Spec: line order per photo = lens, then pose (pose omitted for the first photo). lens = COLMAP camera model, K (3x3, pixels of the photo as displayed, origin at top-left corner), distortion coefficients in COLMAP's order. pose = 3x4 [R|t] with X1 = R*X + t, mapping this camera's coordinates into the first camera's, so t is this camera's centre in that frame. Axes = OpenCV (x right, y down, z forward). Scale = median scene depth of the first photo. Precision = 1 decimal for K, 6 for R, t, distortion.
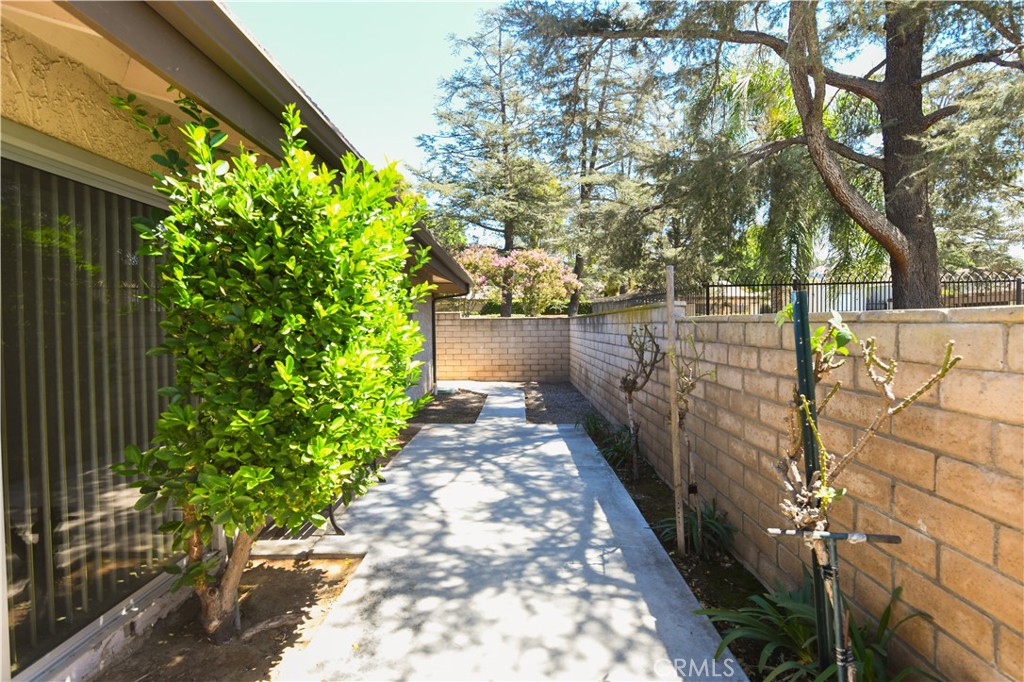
lens RADIAL K [[484.6, 0, 509.9], [0, 484.6, 336.2], [0, 0, 1]] dist [-0.013093, 0.000502]
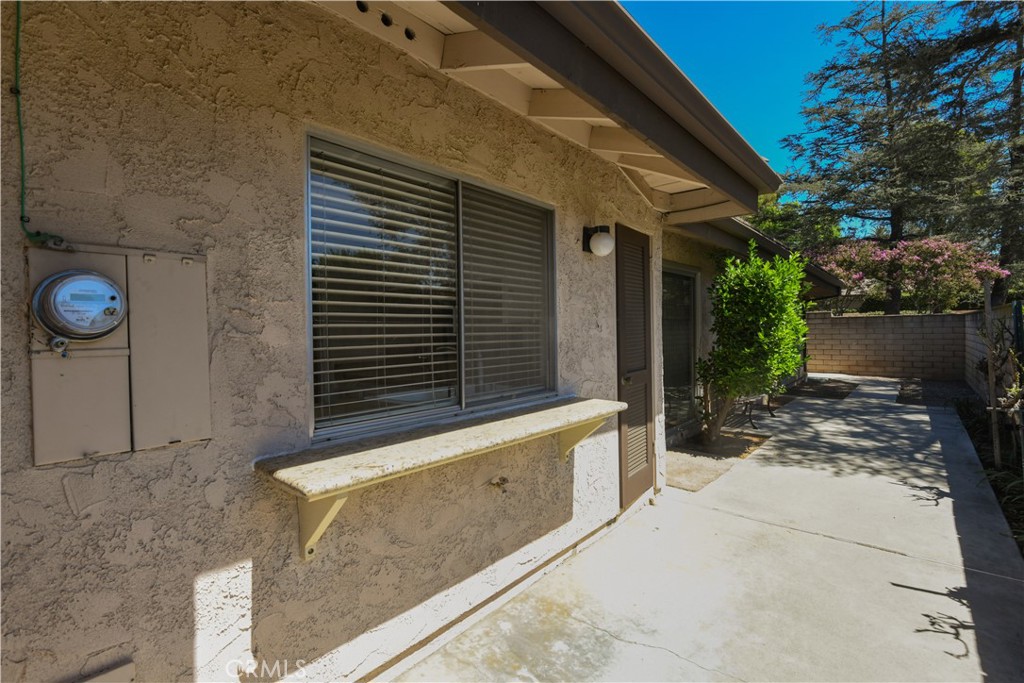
lens RADIAL K [[484.6, 0, 509.9], [0, 484.6, 336.7], [0, 0, 1]] dist [-0.013093, 0.000502]
pose [[0.769483, 0.003618, -0.638657, 0.018397], [-0.004610, 0.999989, 0.000111, 0.005803], [0.638651, 0.002858, 0.769491, -0.160259]]
